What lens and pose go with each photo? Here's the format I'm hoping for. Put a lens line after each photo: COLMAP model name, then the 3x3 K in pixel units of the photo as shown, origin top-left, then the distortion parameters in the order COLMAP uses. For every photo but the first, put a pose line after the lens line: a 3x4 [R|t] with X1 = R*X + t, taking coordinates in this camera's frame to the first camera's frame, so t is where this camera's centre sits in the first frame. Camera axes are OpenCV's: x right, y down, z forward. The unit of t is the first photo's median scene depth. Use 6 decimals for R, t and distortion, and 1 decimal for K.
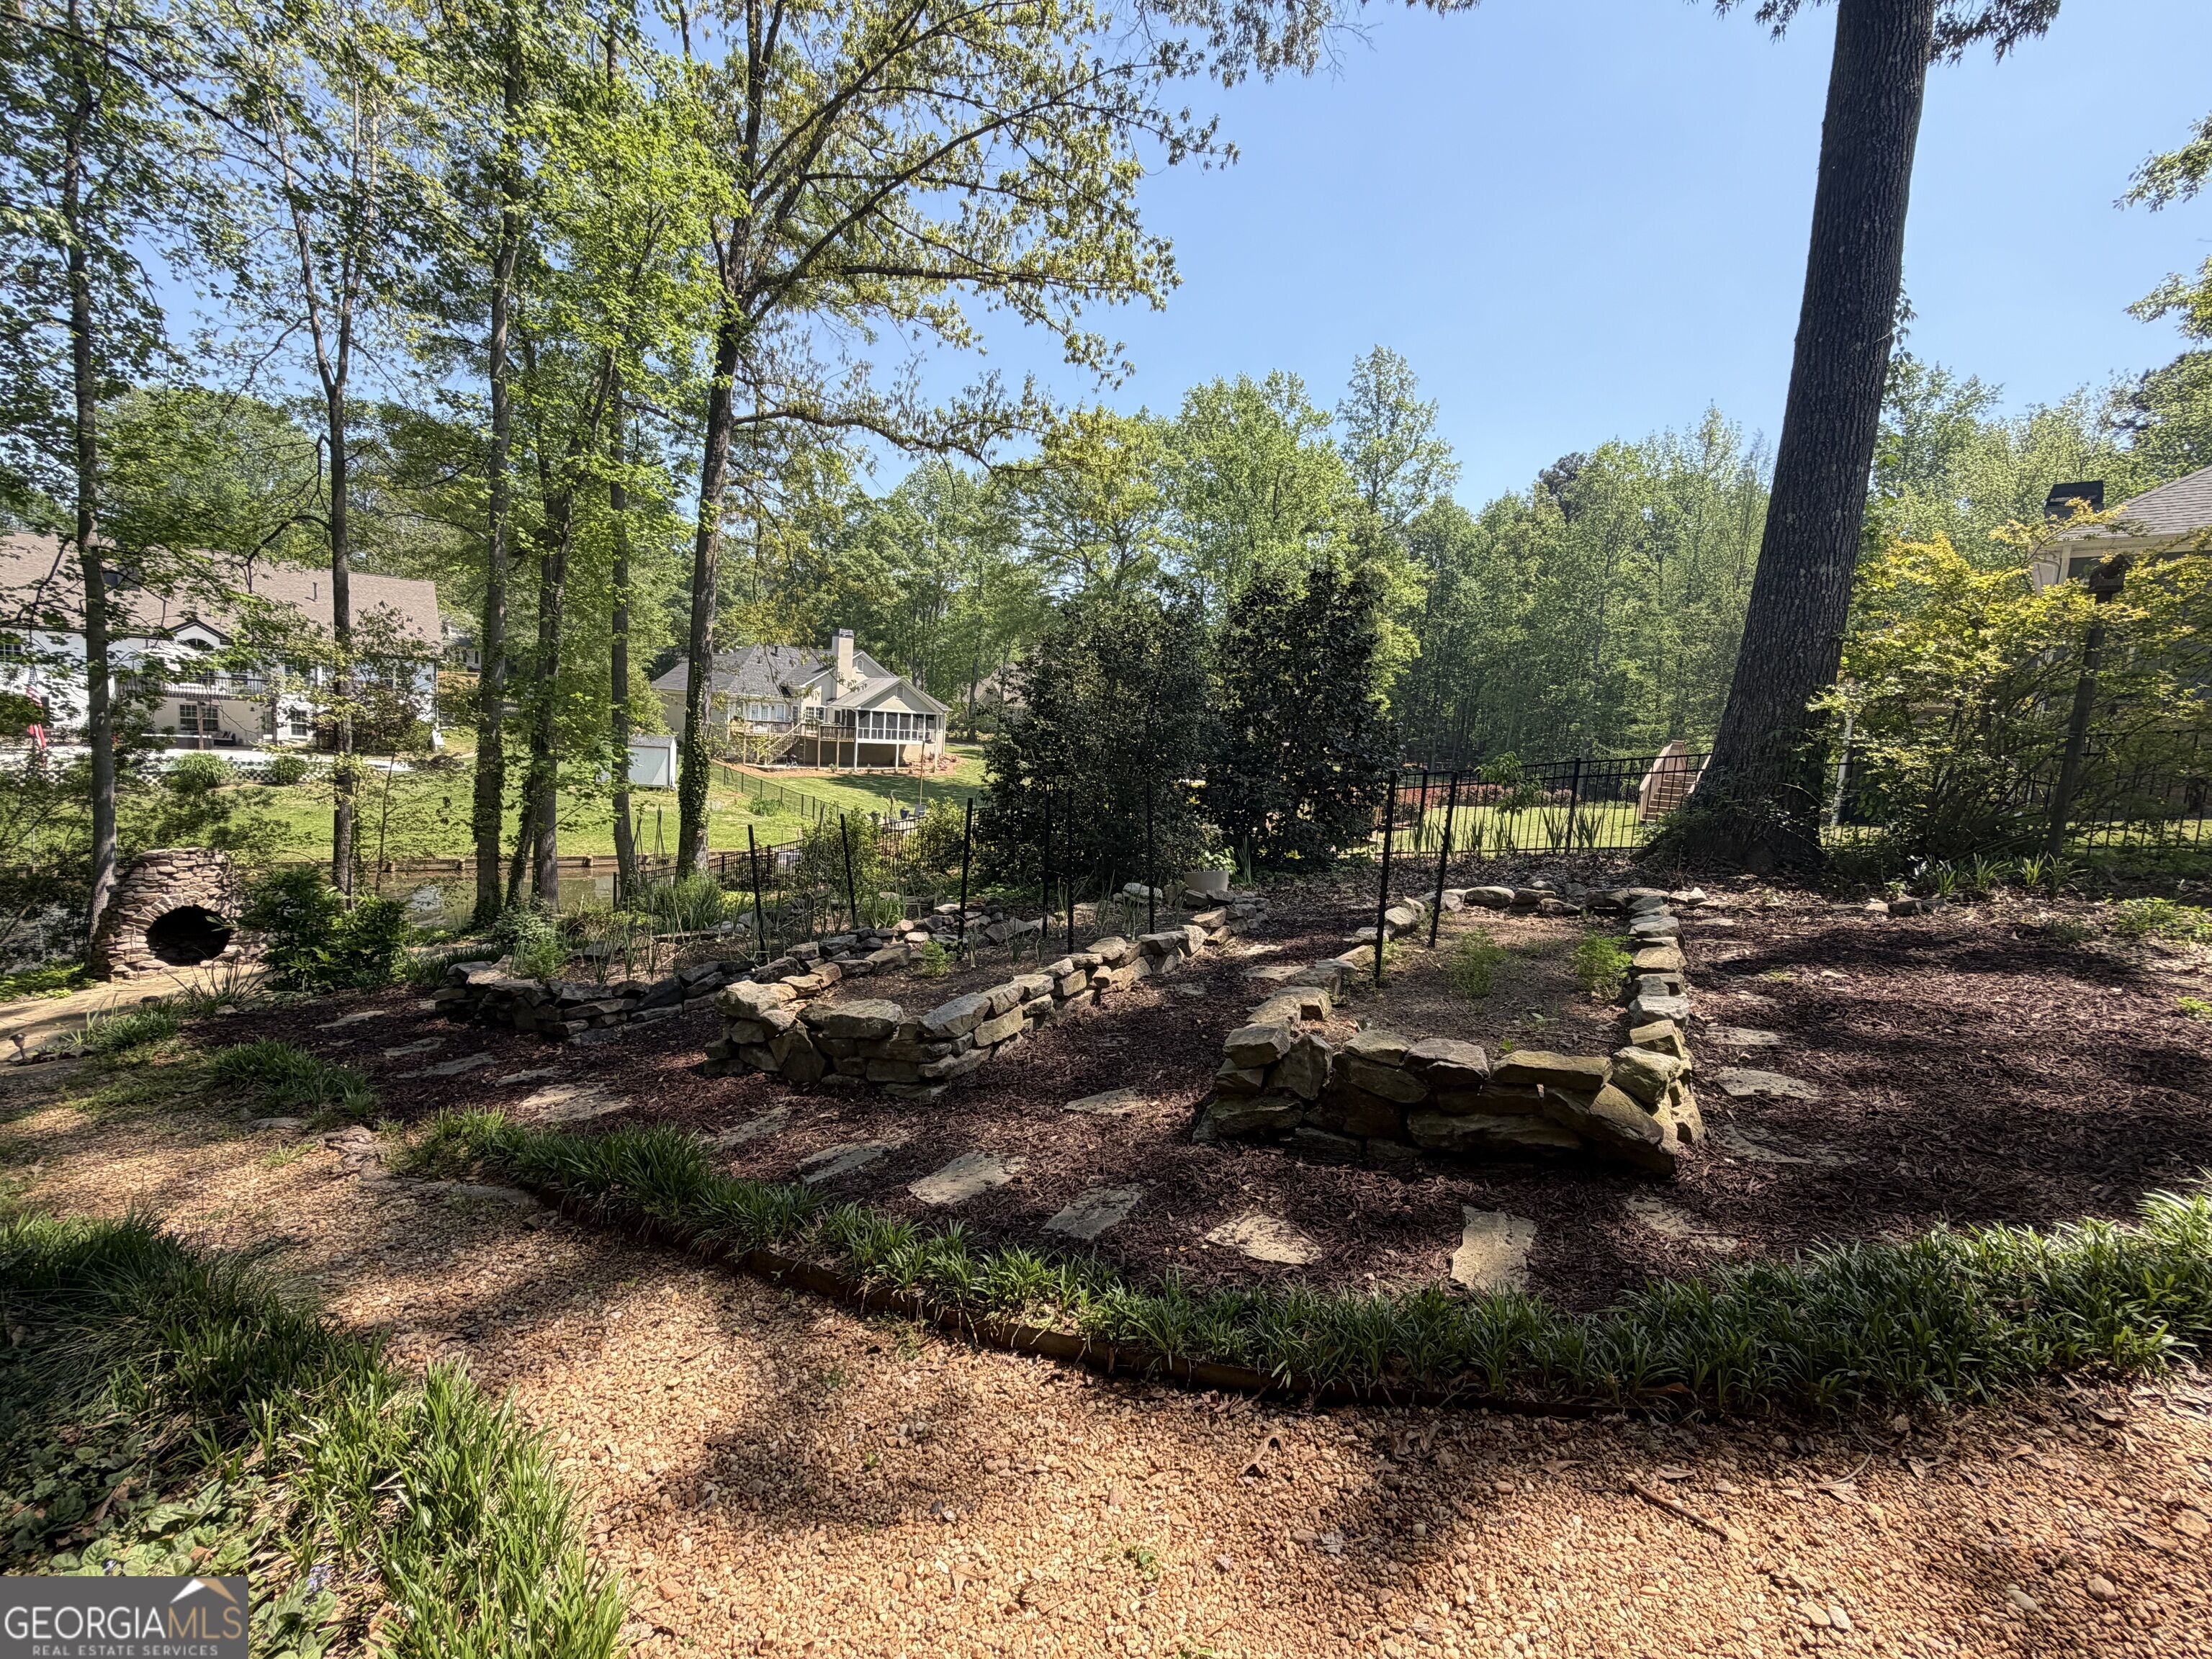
lens RADIAL K [[956.0, 0, 1106.0], [0, 956.0, 829.5], [0, 0, 1]] dist [0.003667, 0.000365]
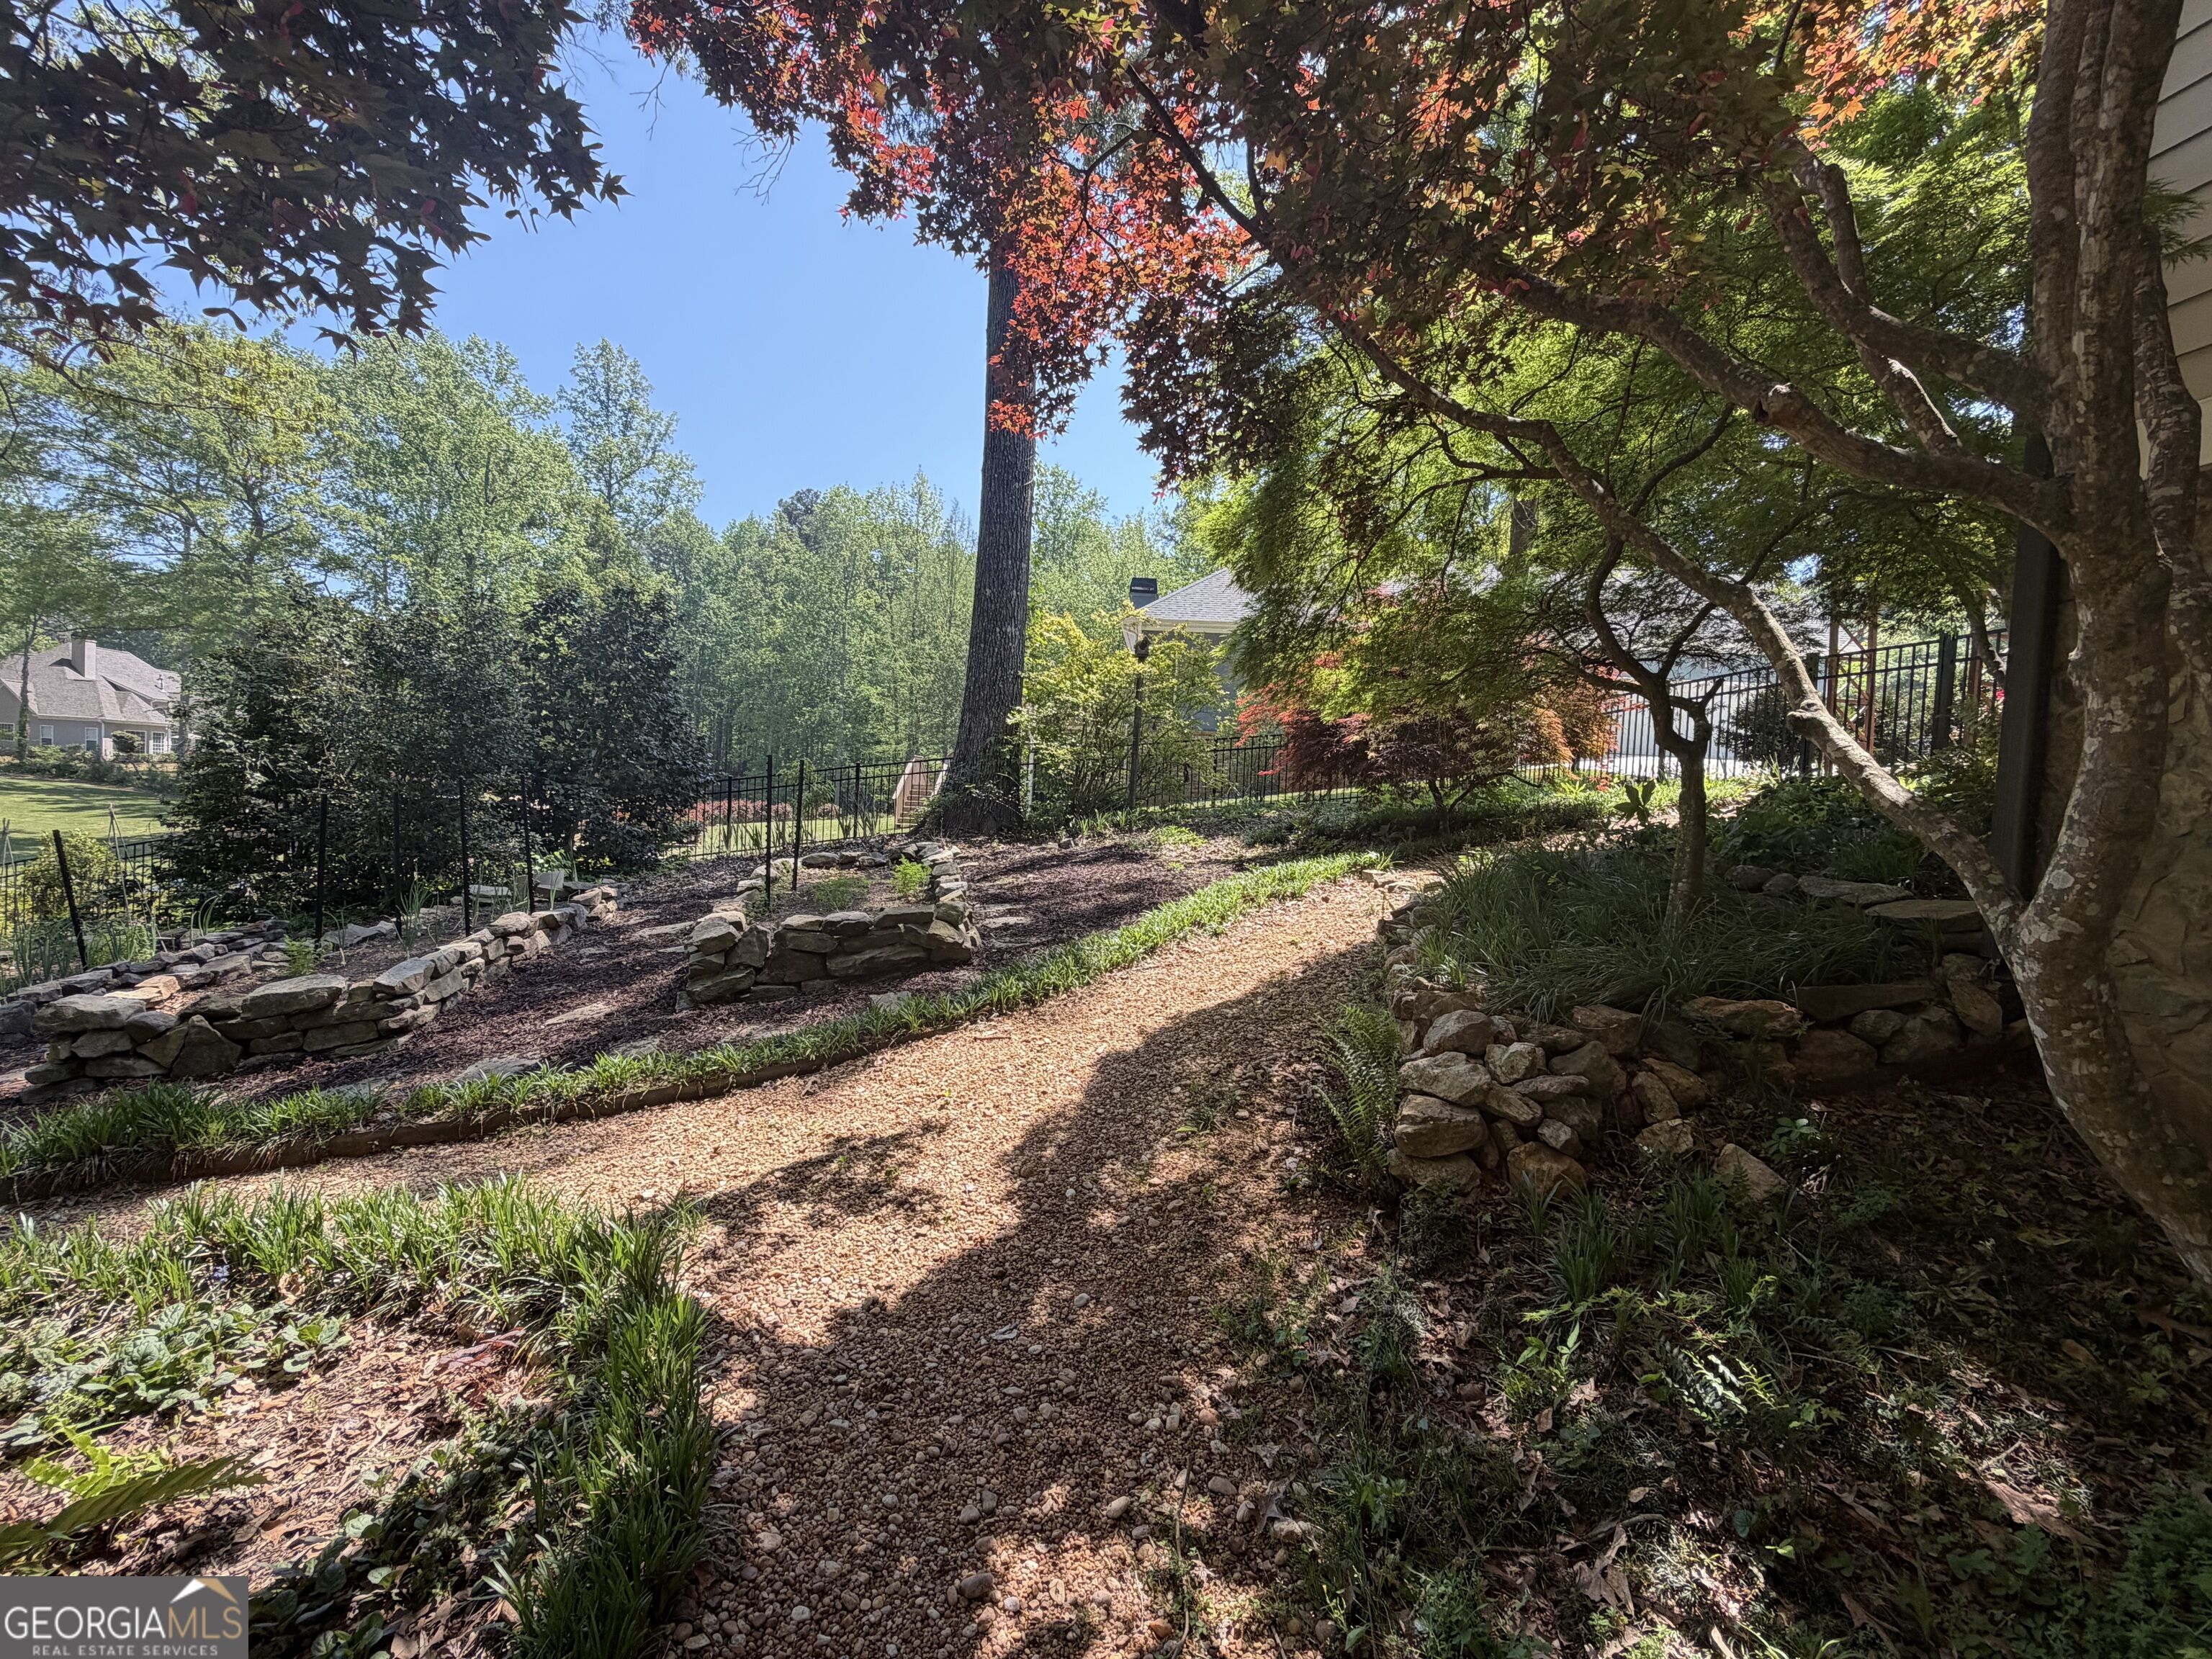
lens RADIAL K [[956.0, 0, 1106.0], [0, 956.0, 829.5], [0, 0, 1]] dist [0.003667, 0.000365]
pose [[0.743104, -0.058147, 0.666645, -0.182679], [0.071689, 0.997402, 0.007086, 0.048431], [-0.665325, 0.042526, 0.745342, -0.239620]]
